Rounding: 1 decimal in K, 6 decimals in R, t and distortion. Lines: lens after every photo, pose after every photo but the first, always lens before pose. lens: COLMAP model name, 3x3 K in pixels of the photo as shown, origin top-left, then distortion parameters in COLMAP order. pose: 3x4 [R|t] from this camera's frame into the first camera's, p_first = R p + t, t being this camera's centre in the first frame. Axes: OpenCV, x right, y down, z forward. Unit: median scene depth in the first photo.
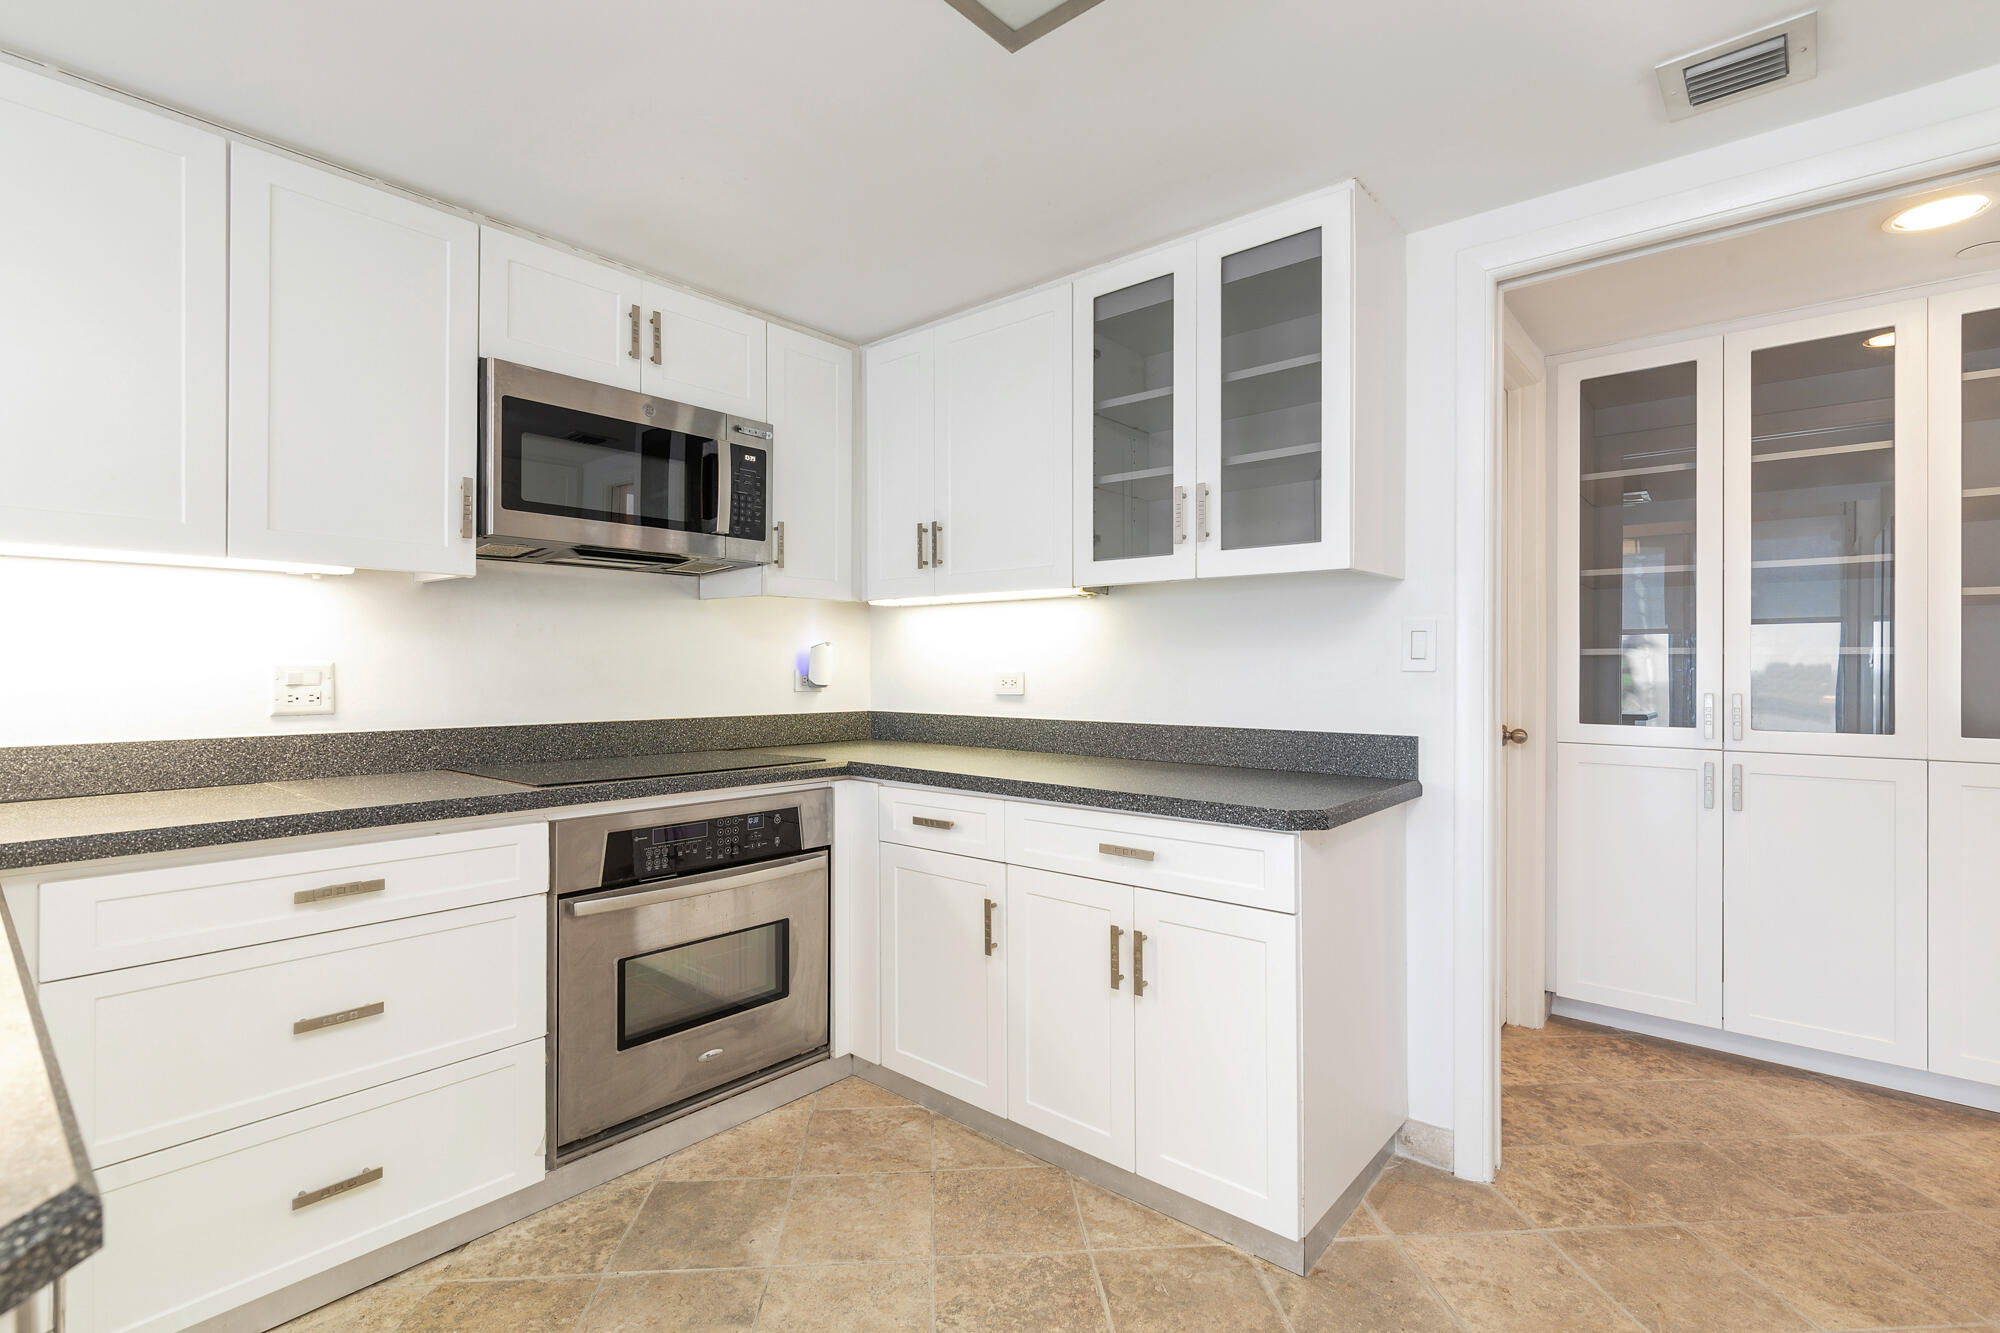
lens RADIAL K [[910.9, 0, 1000.0], [0, 910.9, 666.5], [0, 0, 1]] dist [0.000680, 0.000116]
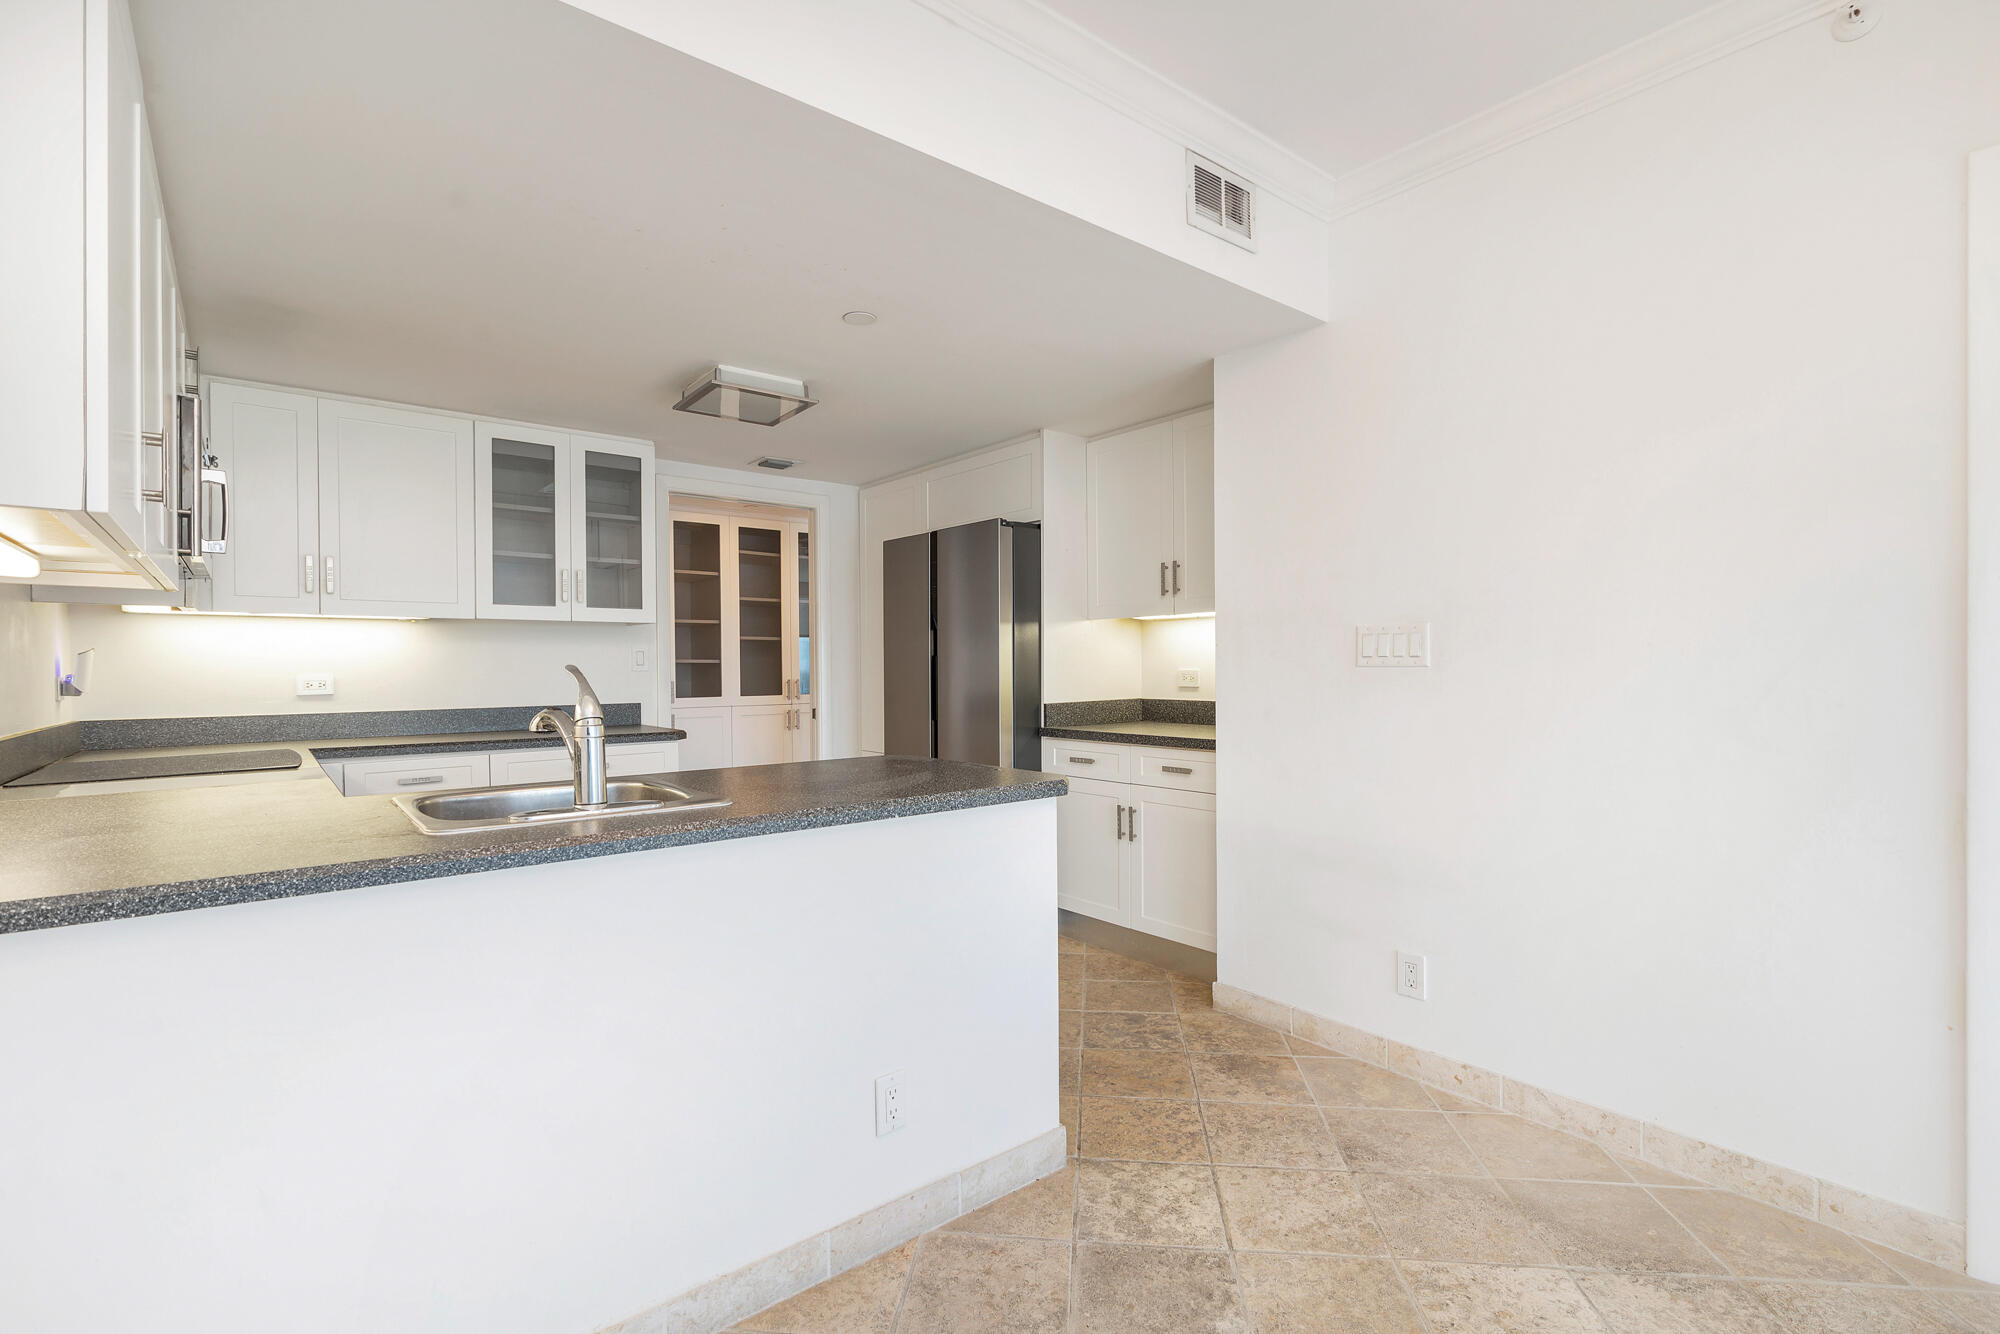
lens RADIAL K [[910.9, 0, 1000.0], [0, 910.9, 667.0], [0, 0, 1]] dist [0.000680, 0.000116]
pose [[0.176511, -0.004879, 0.984287, -1.373120], [0.005085, 0.999979, 0.004045, -0.008680], [-0.984286, 0.004291, 0.176532, -0.150630]]
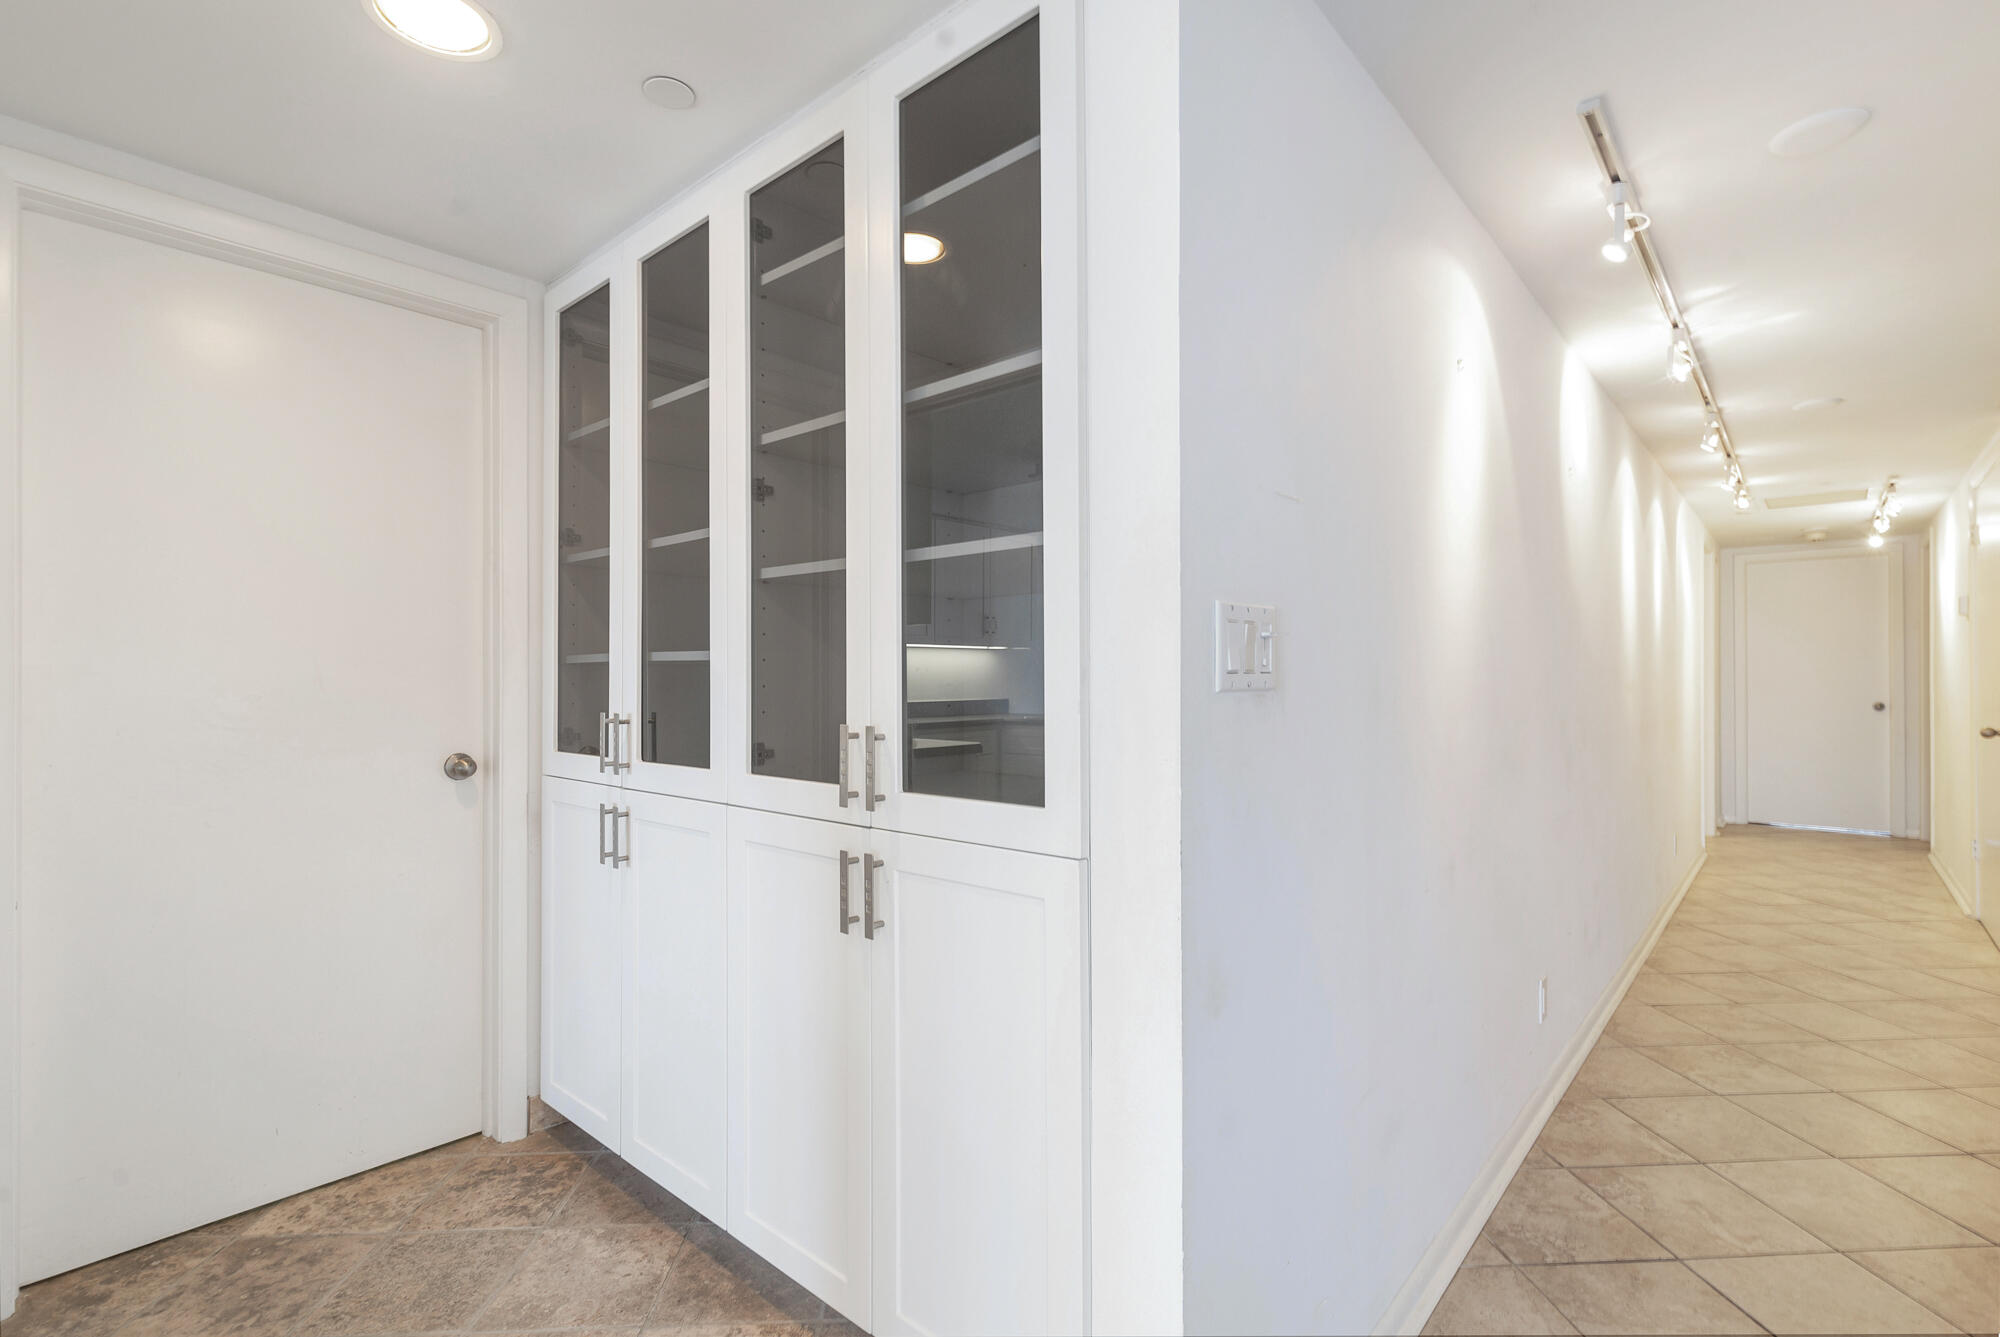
lens RADIAL K [[910.9, 0, 1000.0], [0, 910.9, 668.5], [0, 0, 1]] dist [0.000680, 0.000116]
pose [[0.999804, -0.004431, -0.019295, 1.354451], [0.004125, 0.999865, -0.015894, 0.007095], [0.019363, 0.015811, 0.999687, 0.289283]]
